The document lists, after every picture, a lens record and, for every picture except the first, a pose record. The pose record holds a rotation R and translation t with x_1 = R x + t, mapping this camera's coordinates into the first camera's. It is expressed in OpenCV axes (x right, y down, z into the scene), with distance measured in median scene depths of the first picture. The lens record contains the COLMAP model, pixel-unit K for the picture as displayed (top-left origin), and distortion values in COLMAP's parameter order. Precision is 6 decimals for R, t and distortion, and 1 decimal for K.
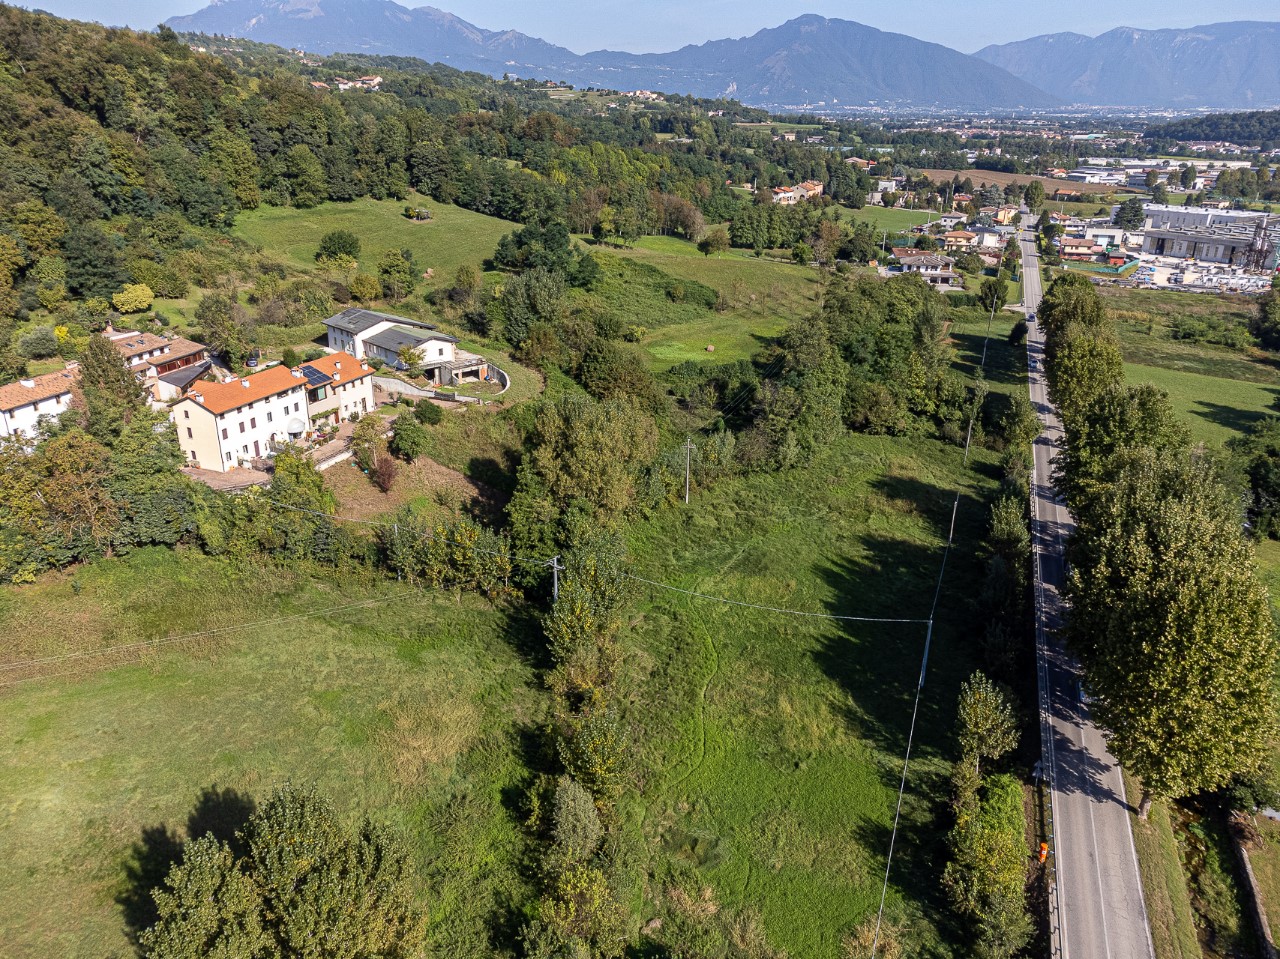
lens RADIAL K [[953.3, 0, 637.5], [0, 953.3, 487.1], [0, 0, 1]] dist [0.019106, 0.002182]
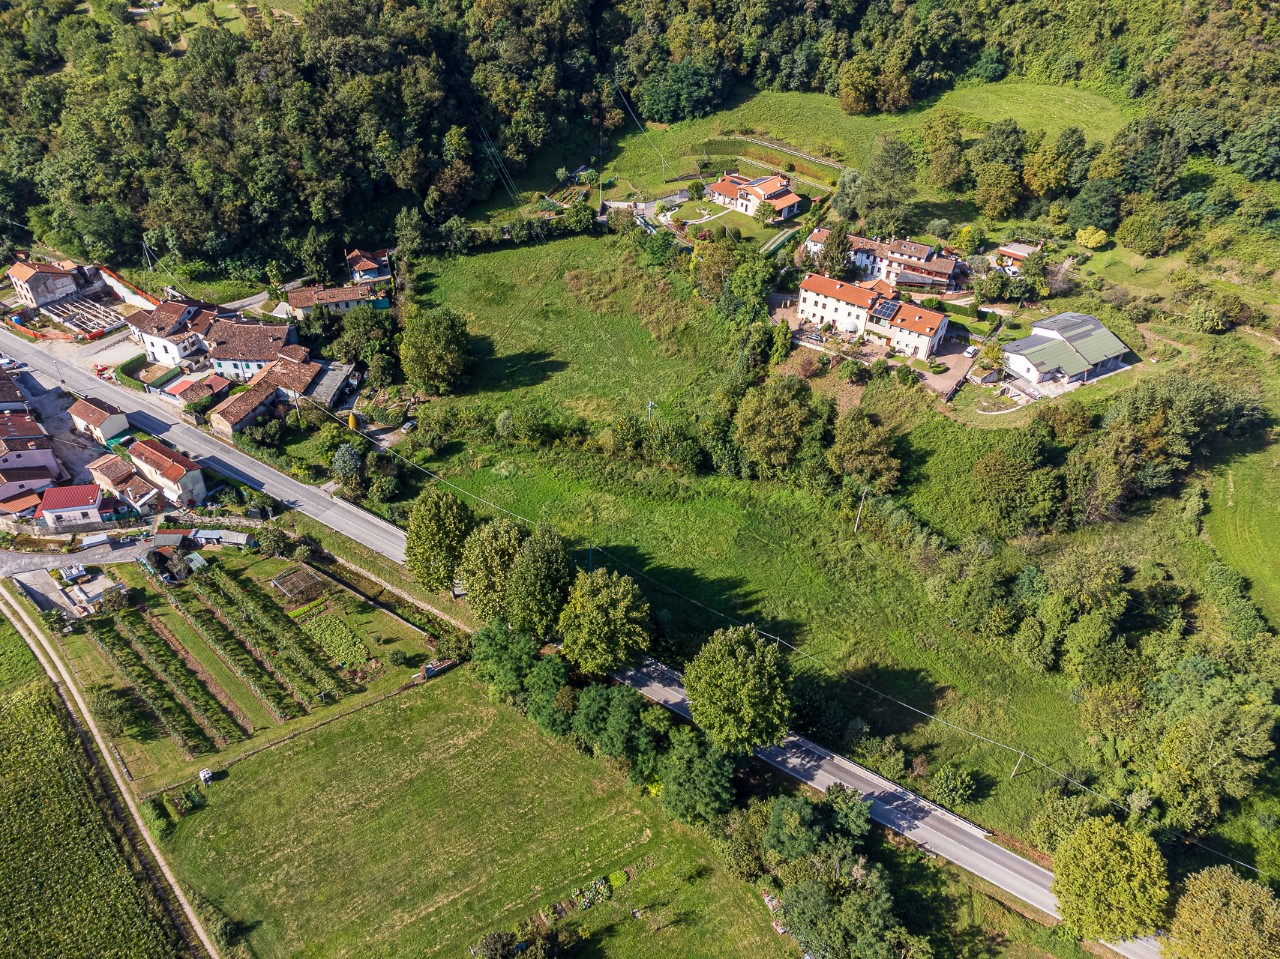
lens RADIAL K [[953.3, 0, 633.7], [0, 953.3, 481.6], [0, 0, 1]] dist [0.019106, 0.002182]
pose [[-0.213428, 0.594463, -0.775282, 1.059139], [-0.383493, 0.678894, 0.626128, -0.707367], [0.898544, 0.430948, 0.083077, 0.605021]]
